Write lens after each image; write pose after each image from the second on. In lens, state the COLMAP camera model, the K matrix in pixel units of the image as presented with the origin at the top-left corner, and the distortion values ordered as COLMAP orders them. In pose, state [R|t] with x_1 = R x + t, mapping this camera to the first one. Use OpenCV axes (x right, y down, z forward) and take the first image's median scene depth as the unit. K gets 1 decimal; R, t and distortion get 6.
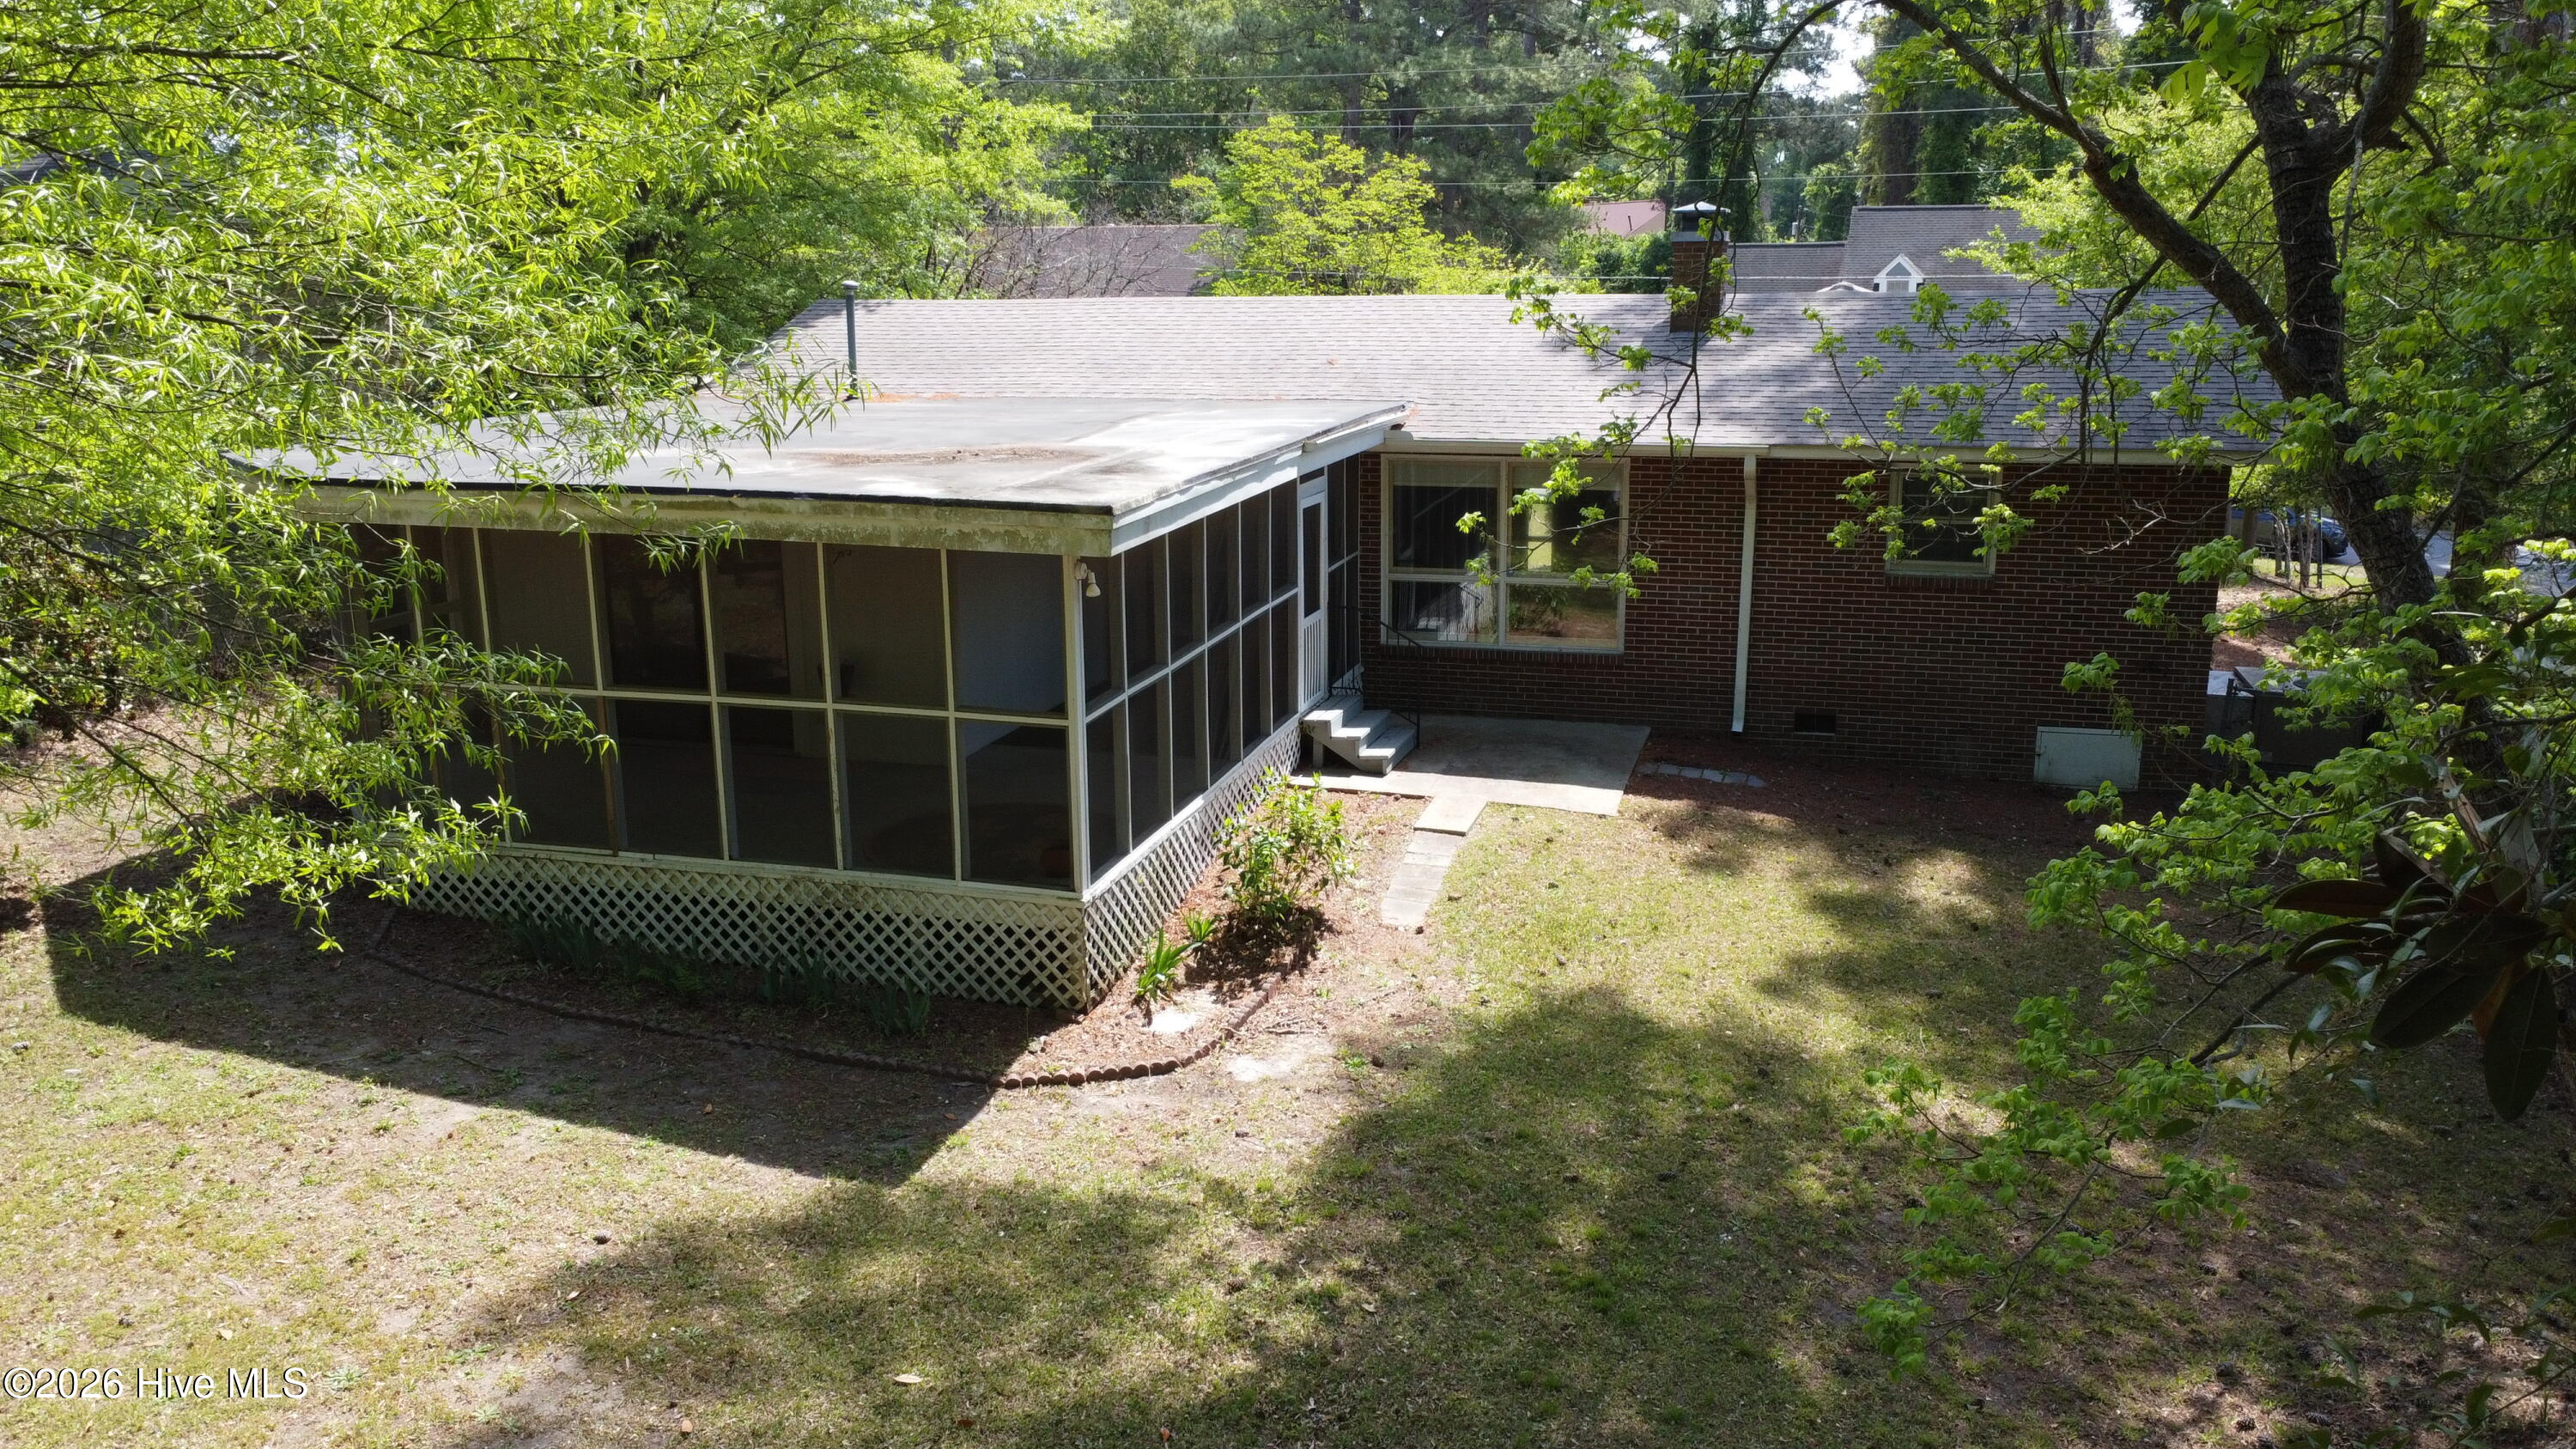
lens RADIAL K [[1941.3, 0, 1288.0], [0, 1941.3, 724.5], [0, 0, 1]] dist [0.004787, -0.011256]
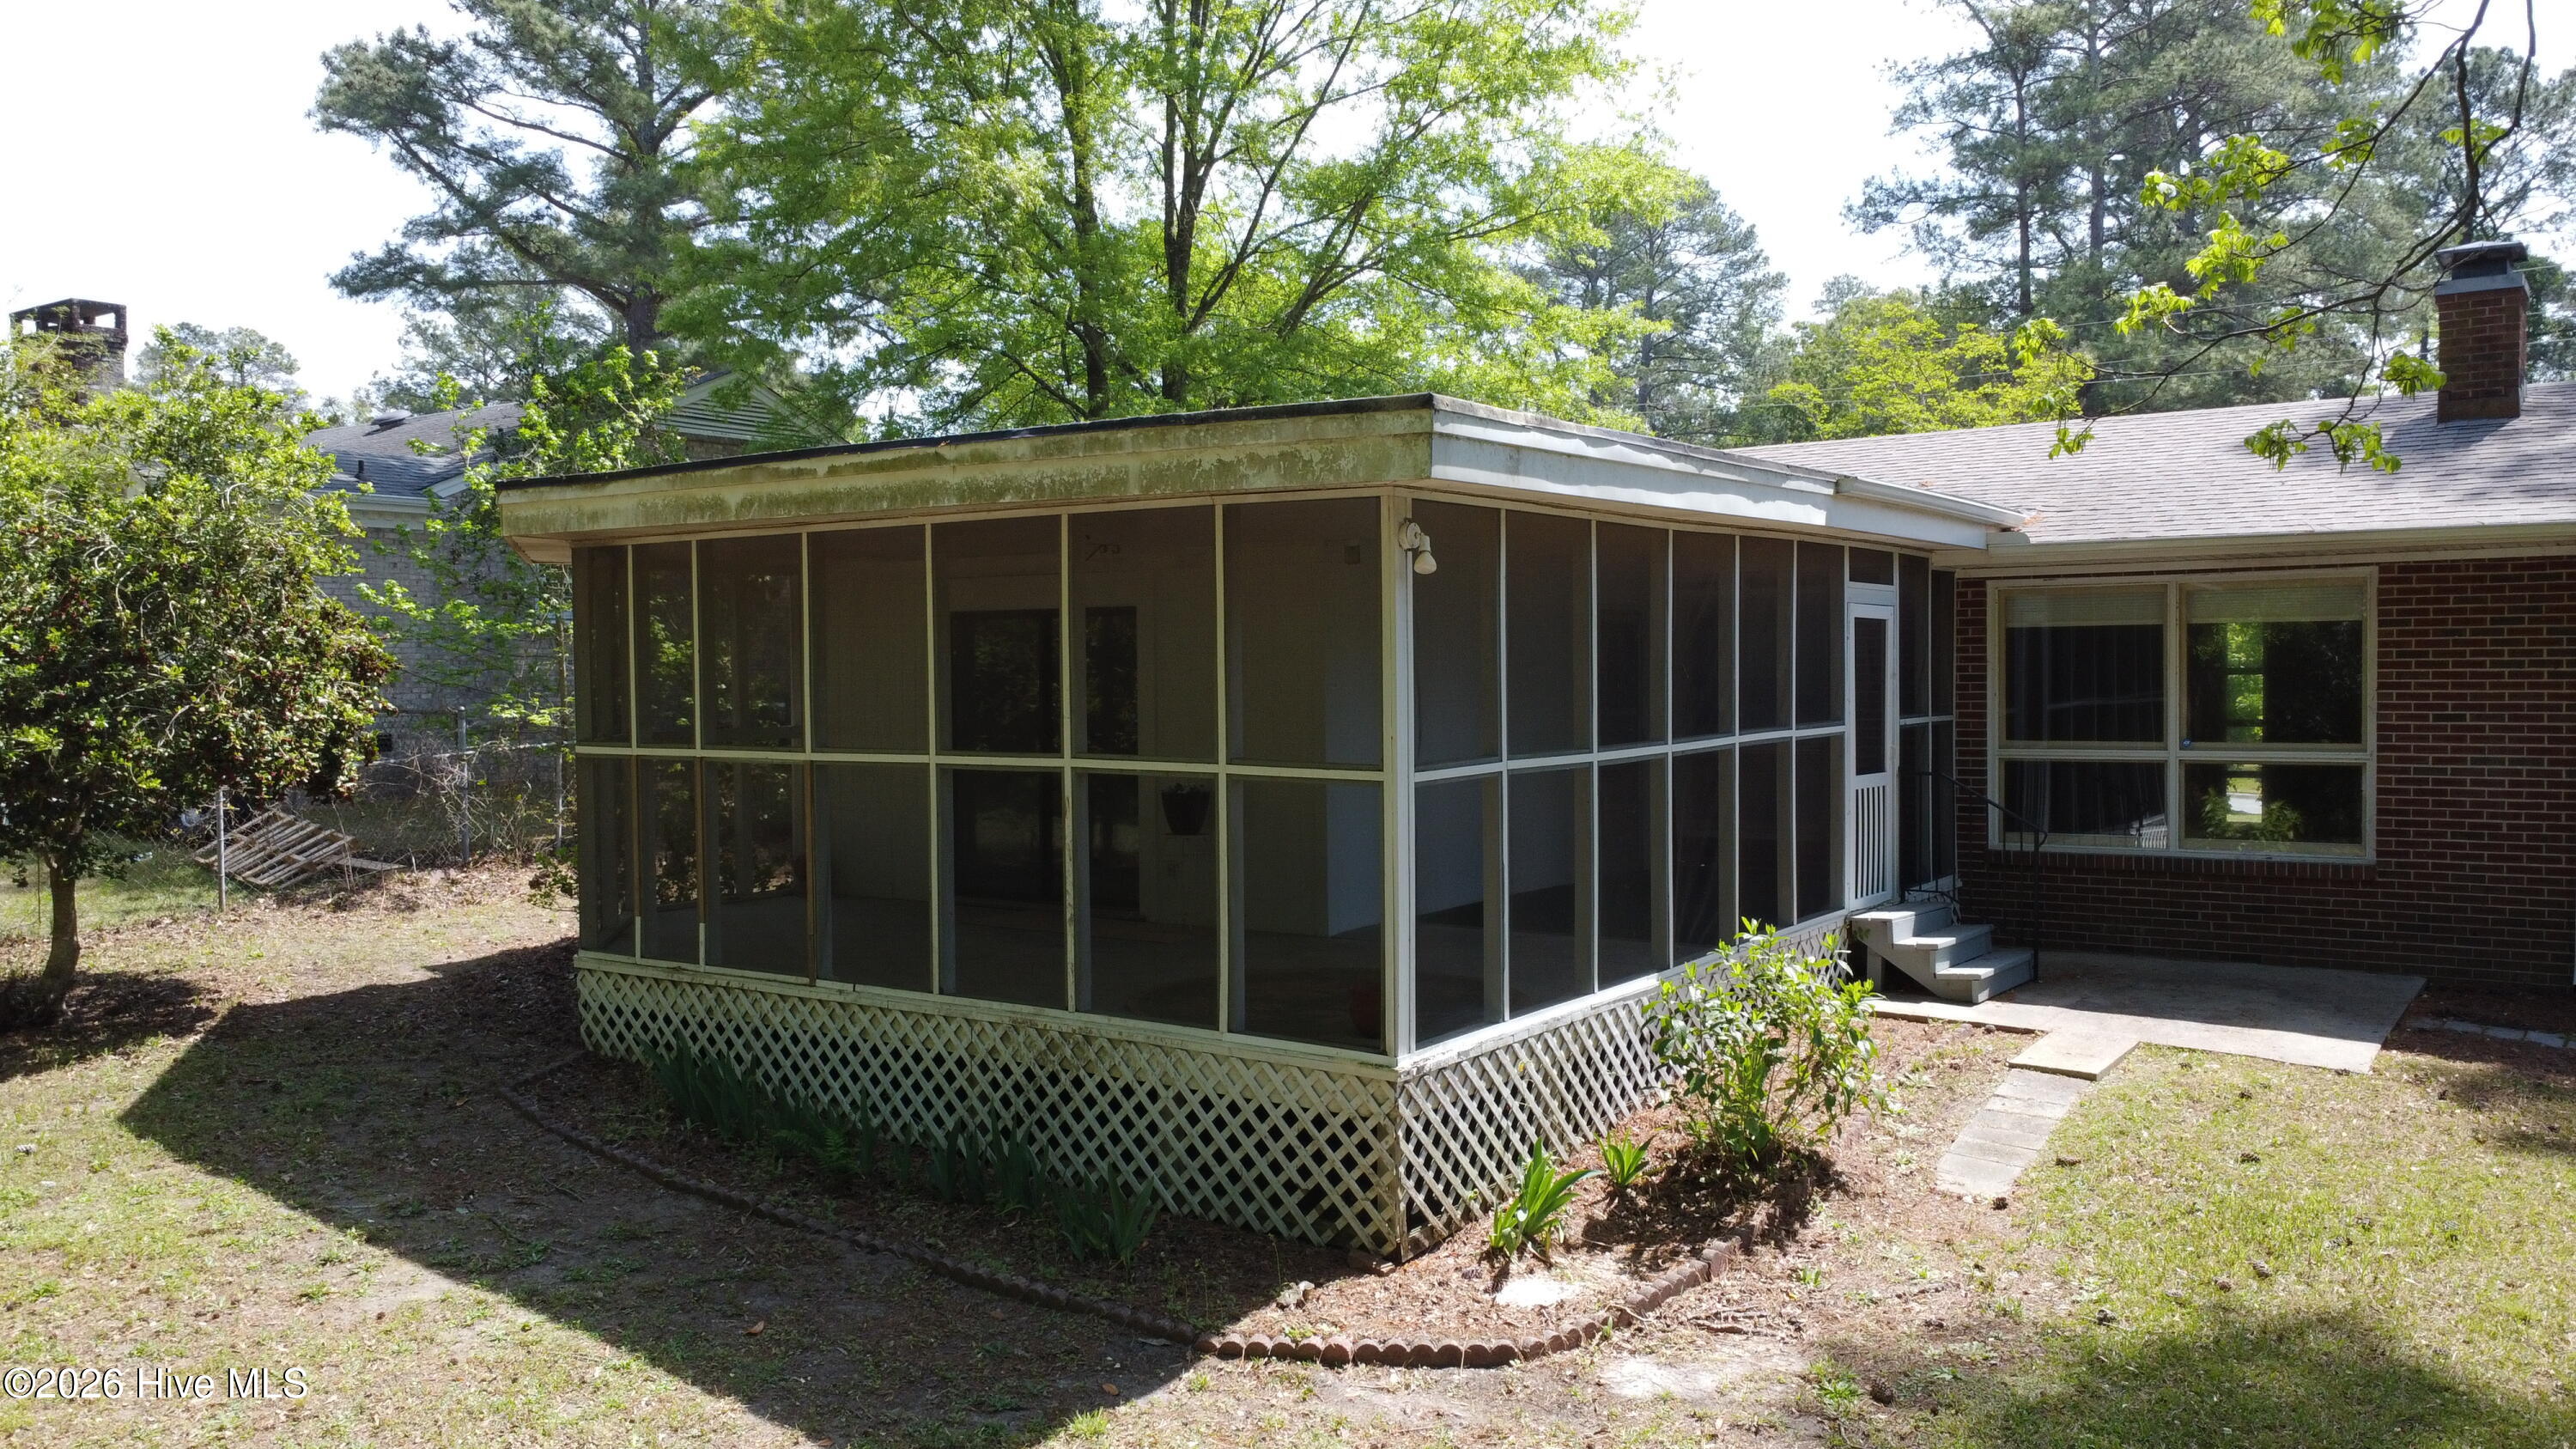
lens RADIAL K [[1941.3, 0, 1288.0], [0, 1941.3, 724.5], [0, 0, 1]] dist [0.004787, -0.011256]
pose [[0.942691, 0.007820, -0.333576, 0.065083], [-0.073998, 0.979731, -0.186152, 0.097554], [0.325359, 0.200167, 0.924162, 0.382425]]
